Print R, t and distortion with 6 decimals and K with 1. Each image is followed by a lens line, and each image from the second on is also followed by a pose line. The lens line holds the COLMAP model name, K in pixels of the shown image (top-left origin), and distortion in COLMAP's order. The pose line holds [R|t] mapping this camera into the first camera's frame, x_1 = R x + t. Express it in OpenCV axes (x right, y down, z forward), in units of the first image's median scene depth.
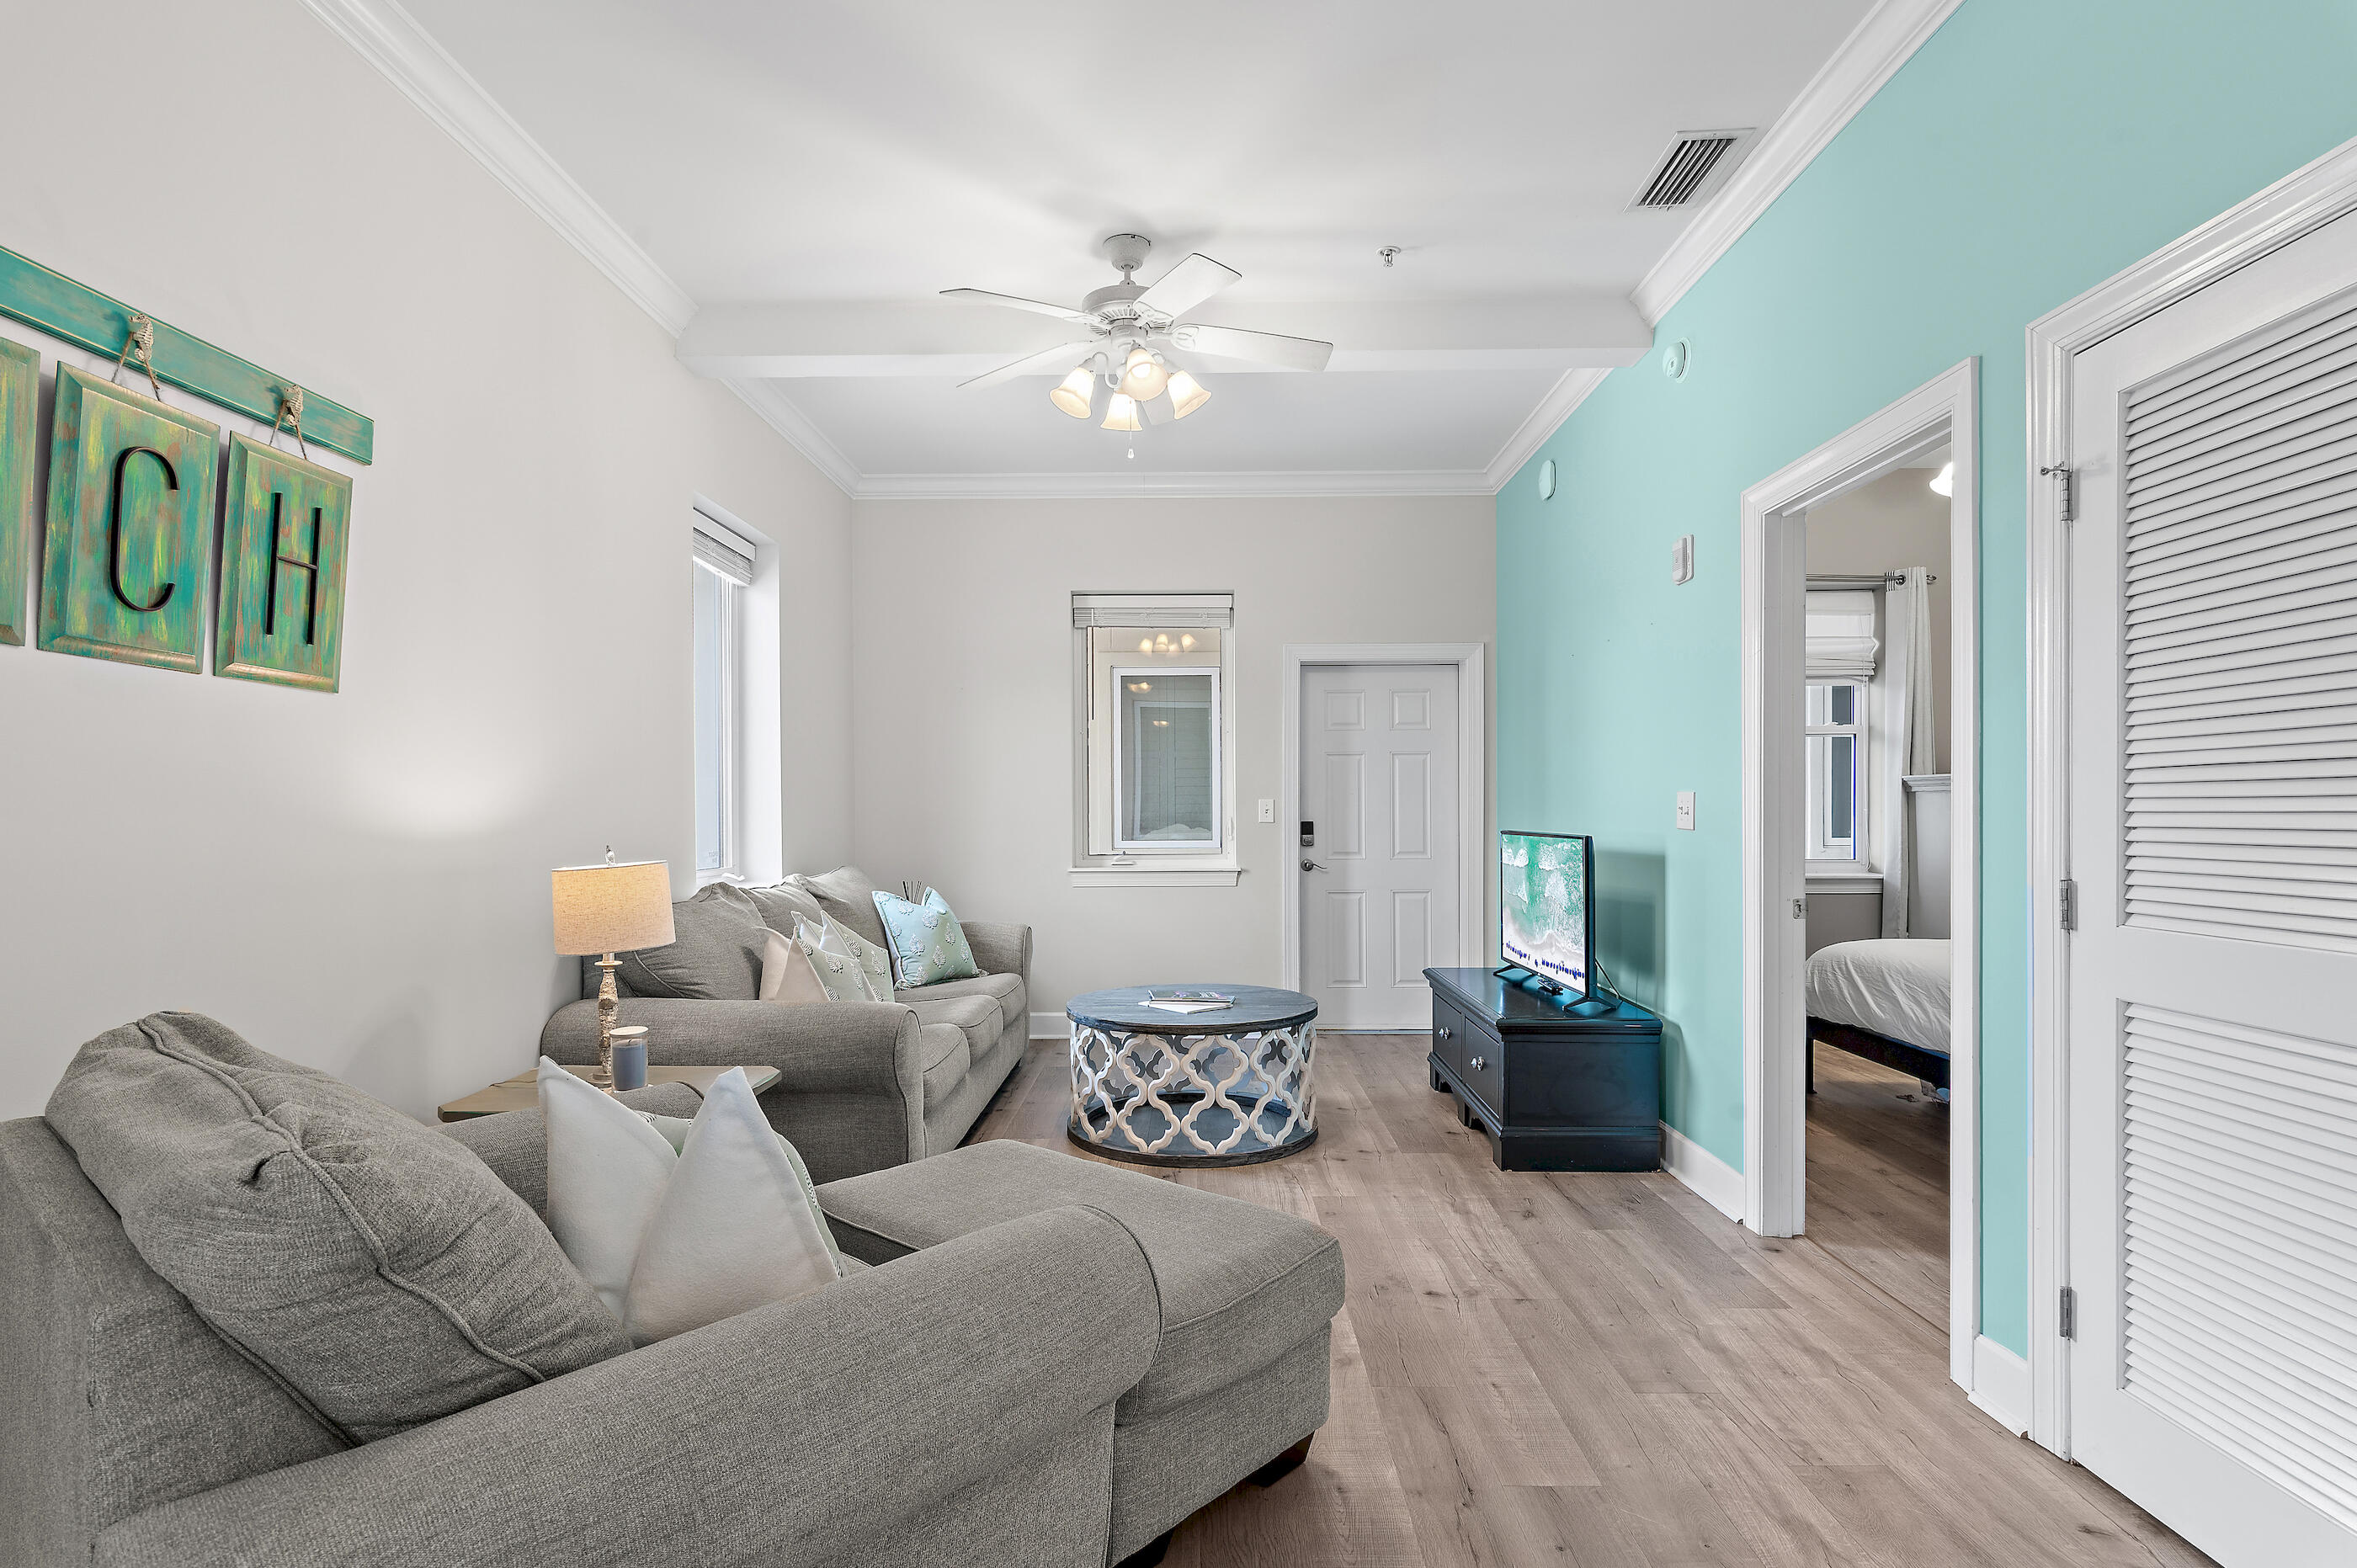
lens RADIAL K [[1155.9, 0, 1170.0], [0, 1155.9, 821.9], [0, 0, 1]] dist [0.002029, 0.000204]
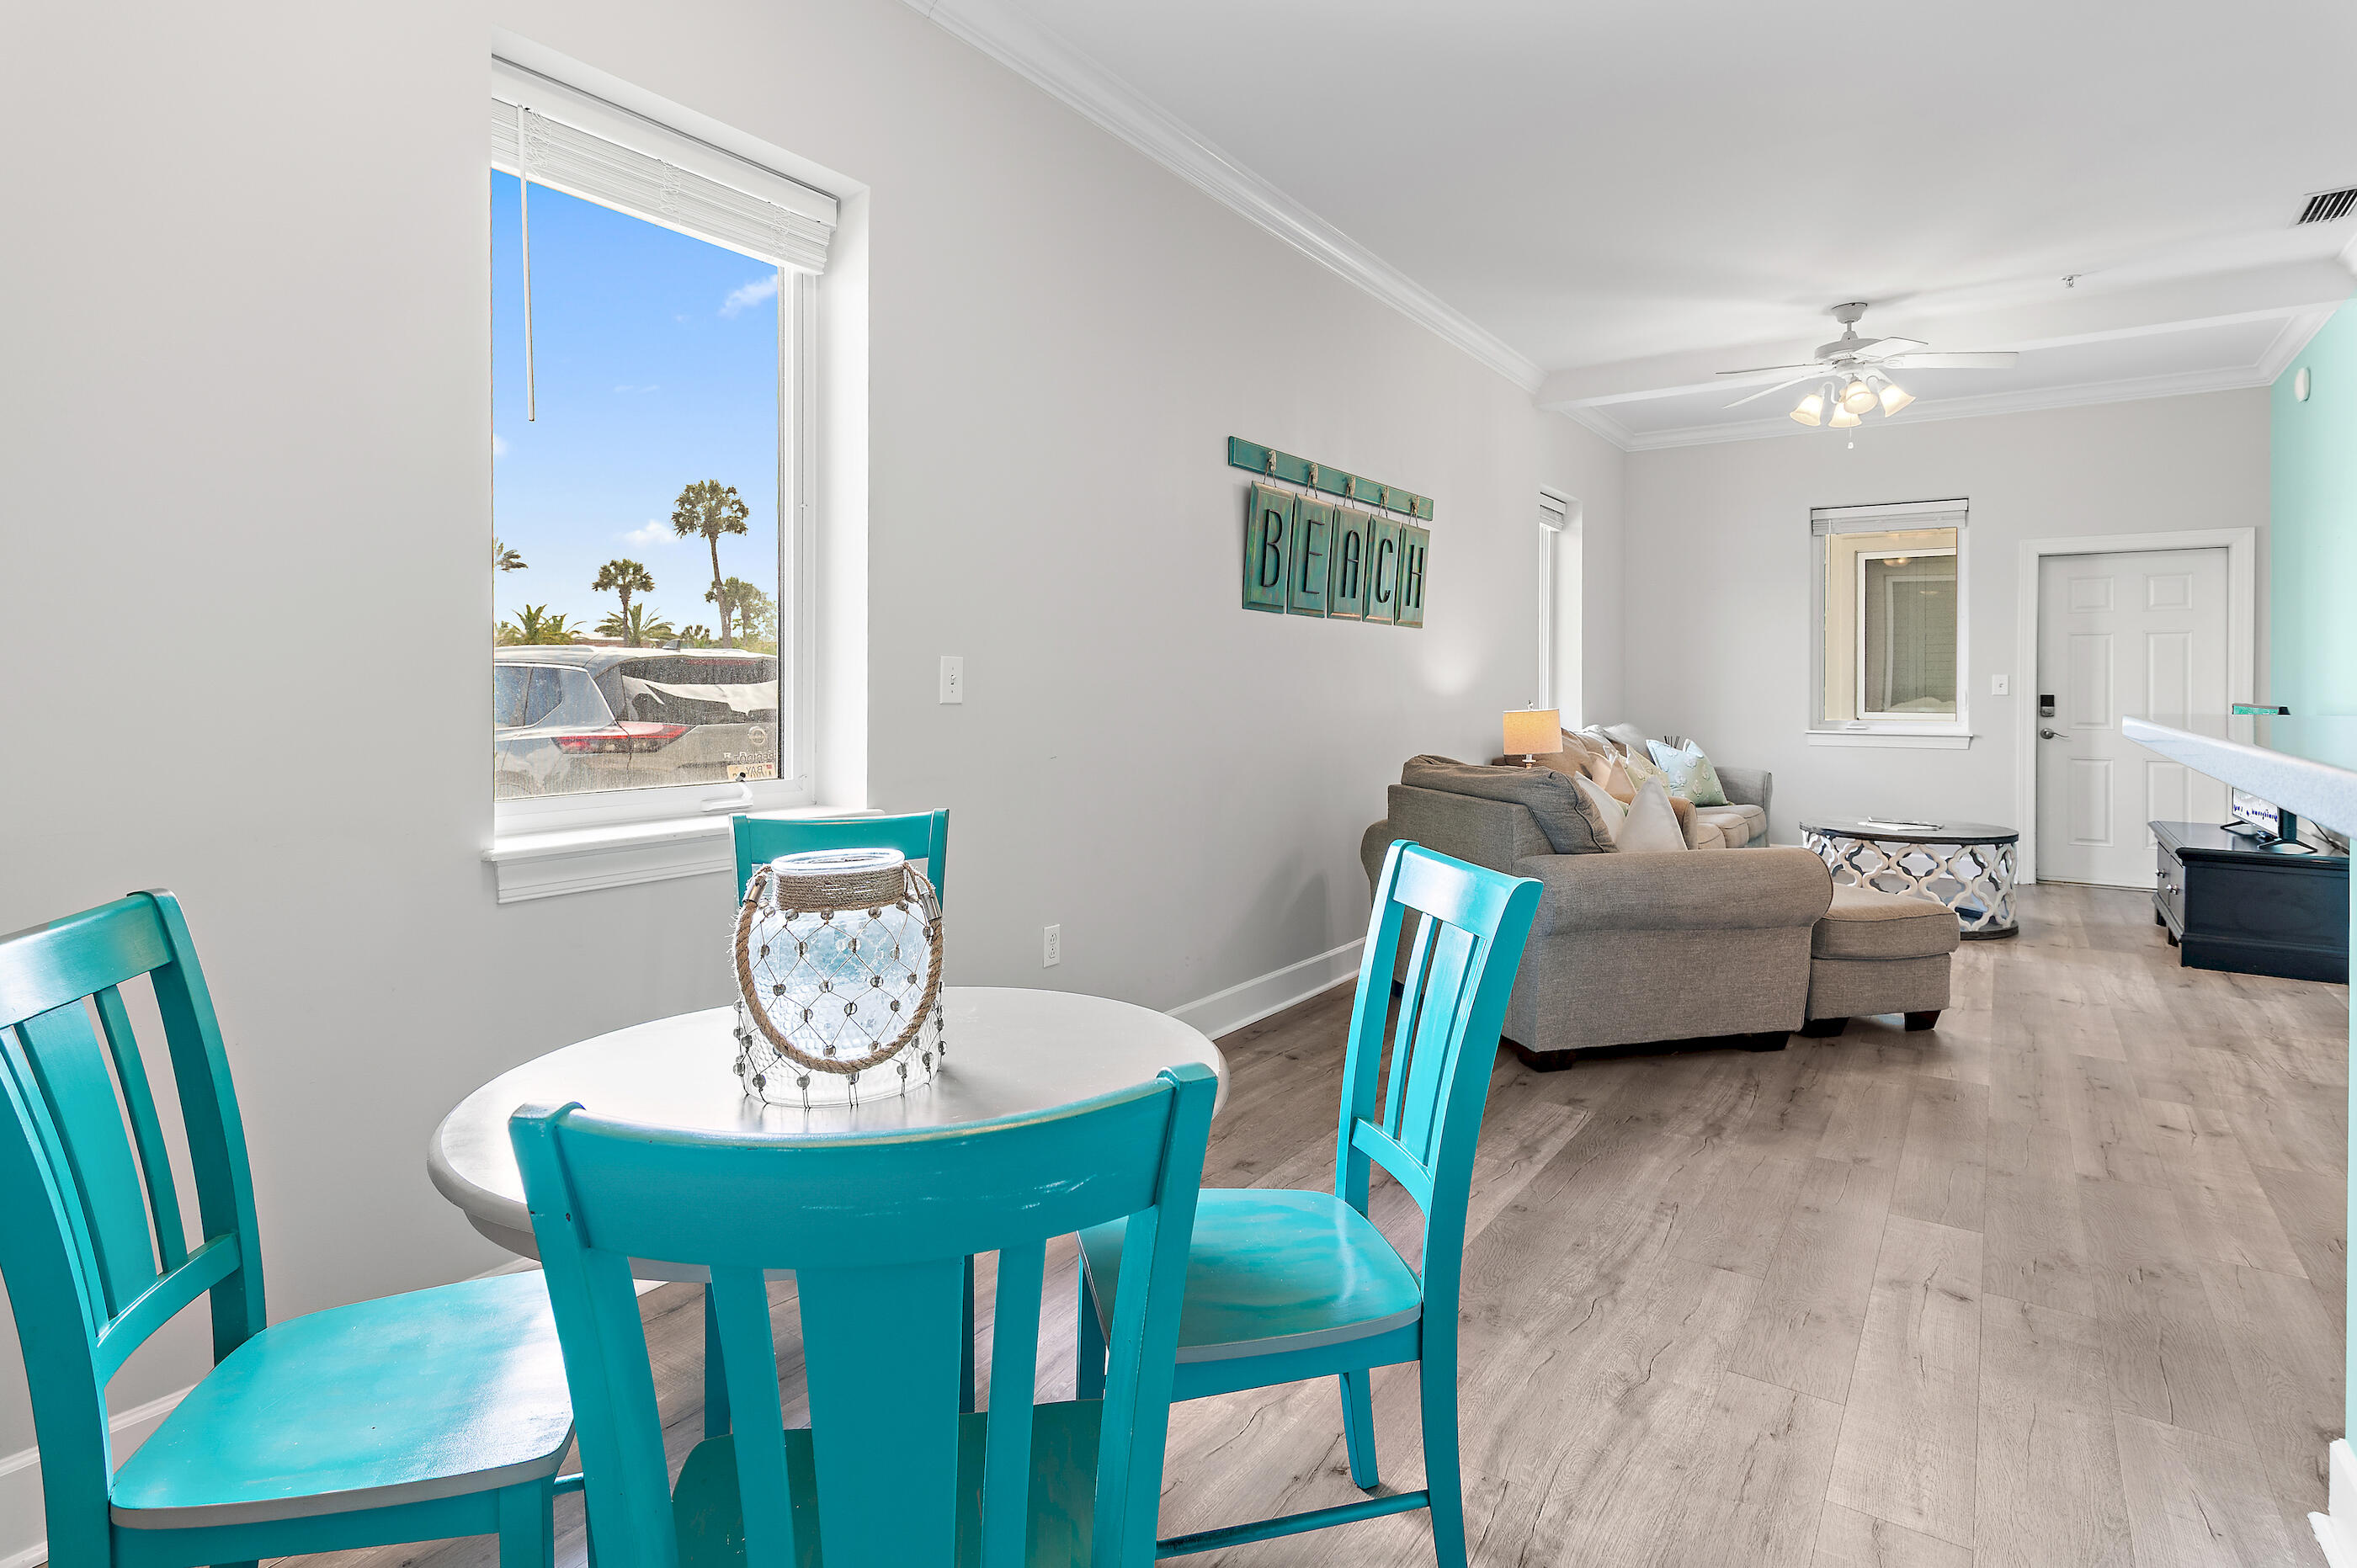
lens RADIAL K [[1200.3, 0, 1143.9], [0, 1200.3, 690.8], [0, 0, 1]] dist [0.000288, -0.000167]
pose [[0.825635, 0.009103, -0.564131, 0.075717], [-0.010879, 0.999941, 0.000214, 0.007661], [0.564100, 0.005960, 0.825685, -0.668947]]
